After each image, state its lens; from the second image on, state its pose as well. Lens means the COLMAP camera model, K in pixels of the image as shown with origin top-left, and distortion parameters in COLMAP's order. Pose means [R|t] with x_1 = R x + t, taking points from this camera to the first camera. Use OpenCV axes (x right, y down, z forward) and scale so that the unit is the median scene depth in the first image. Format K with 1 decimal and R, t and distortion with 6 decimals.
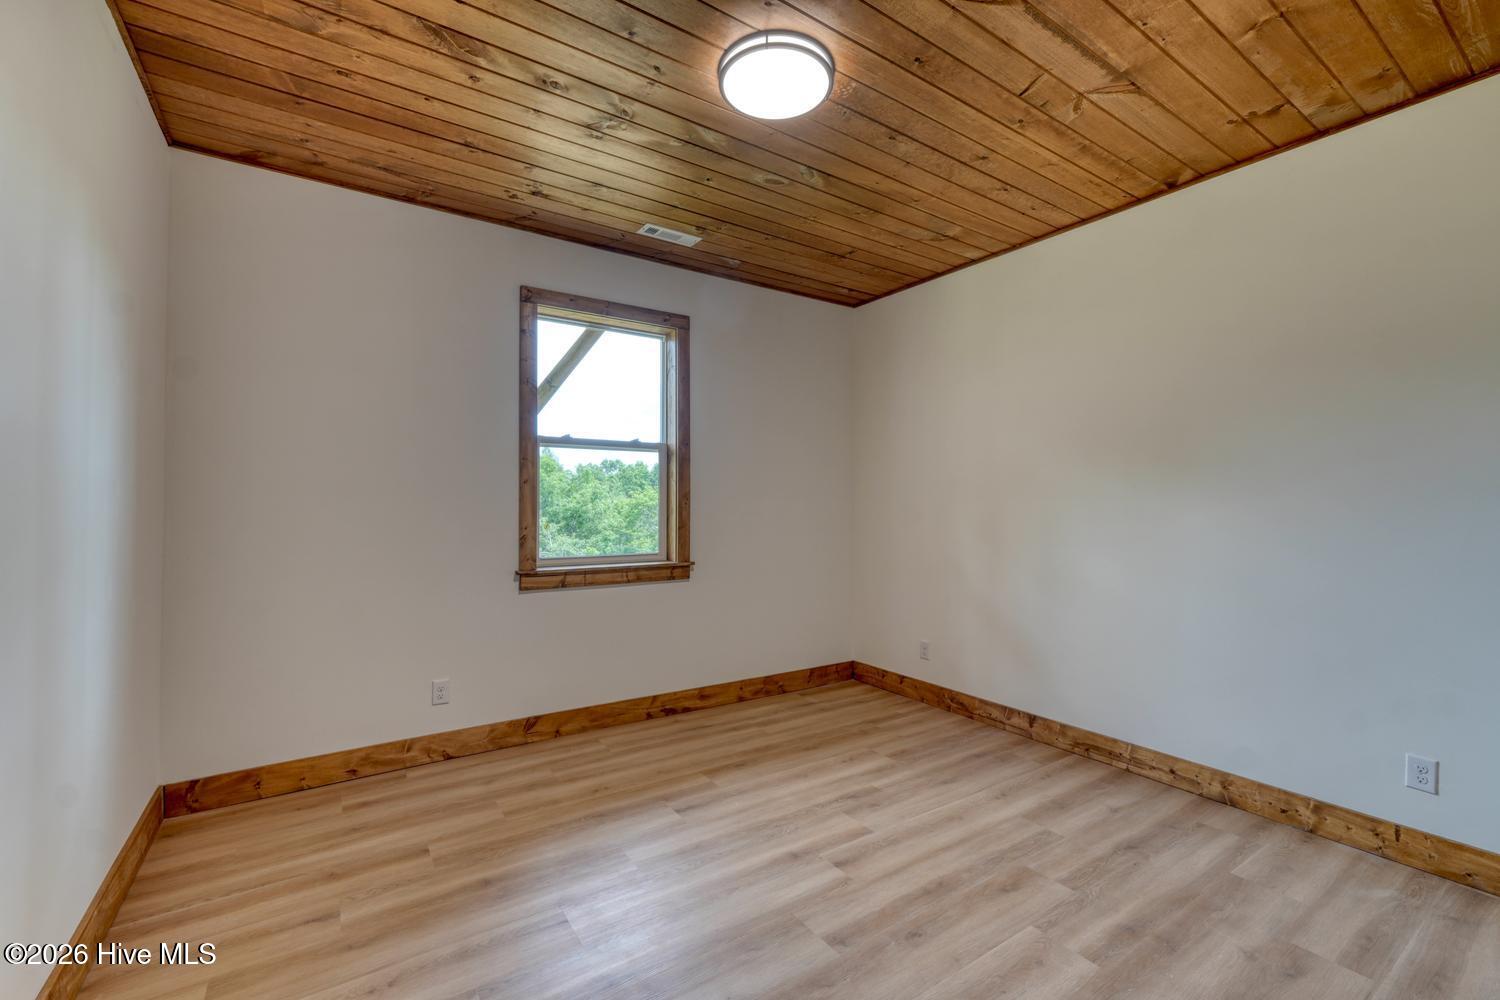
lens RADIAL K [[632.9, 0, 750.1], [0, 632.9, 497.2], [0, 0, 1]] dist [-0.002727, 0.001317]
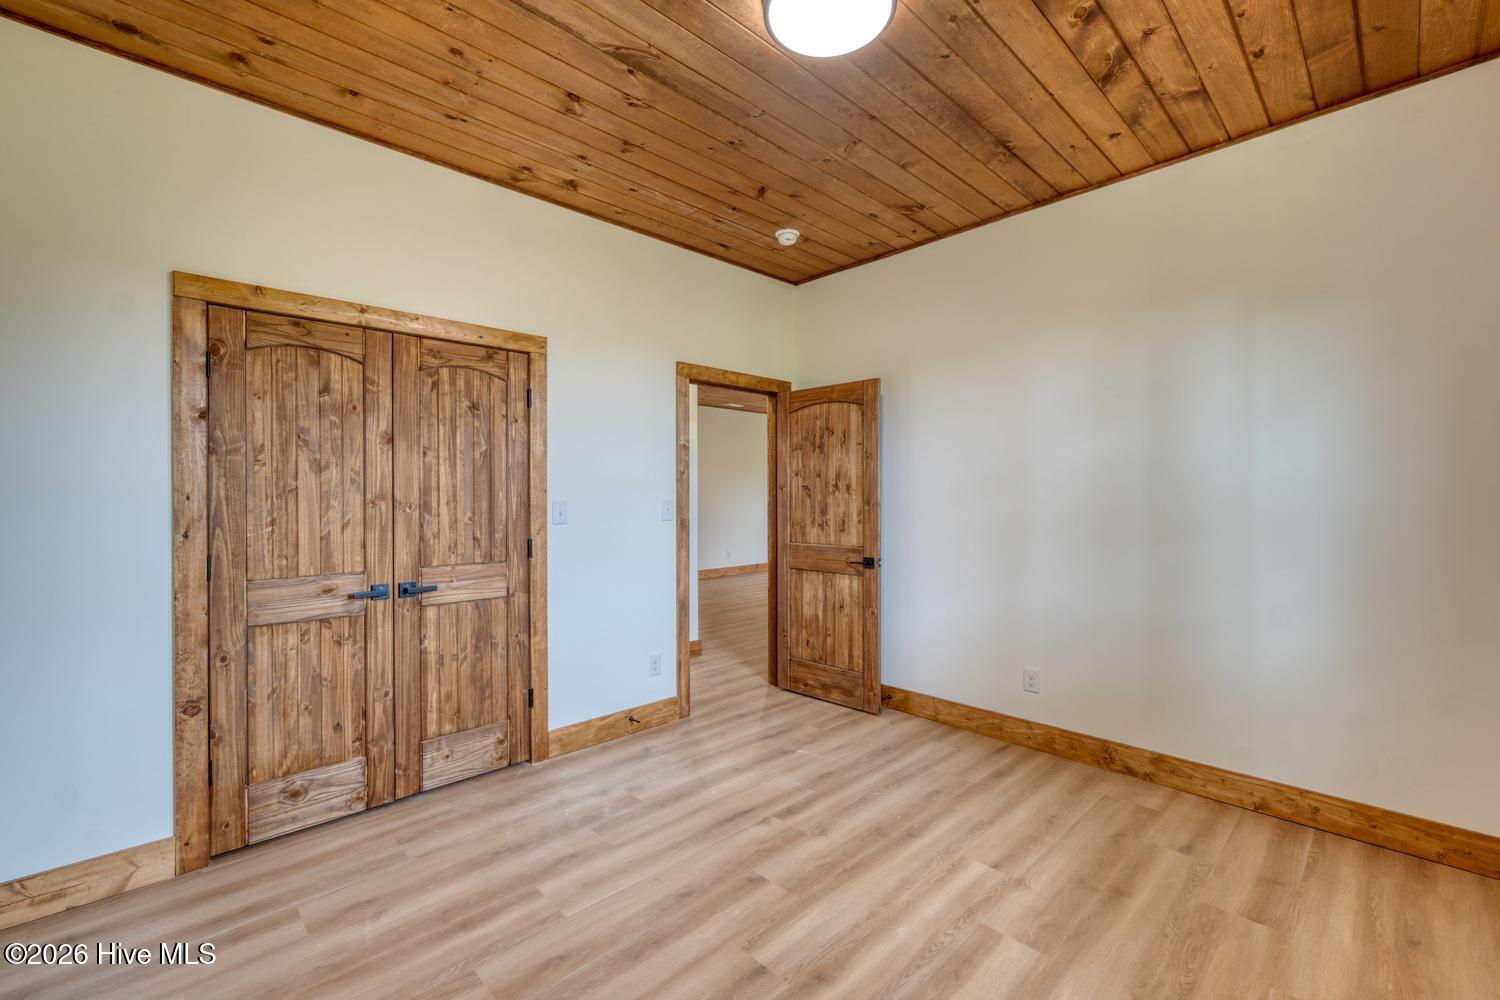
lens RADIAL K [[632.9, 0, 750.1], [0, 632.9, 497.2], [0, 0, 1]] dist [-0.002727, 0.001317]
pose [[-0.984696, -0.000759, -0.174281, 0.314066], [0.000372, 0.999979, -0.006460, 0.018643], [0.174282, -0.006426, -0.984675, 1.927176]]
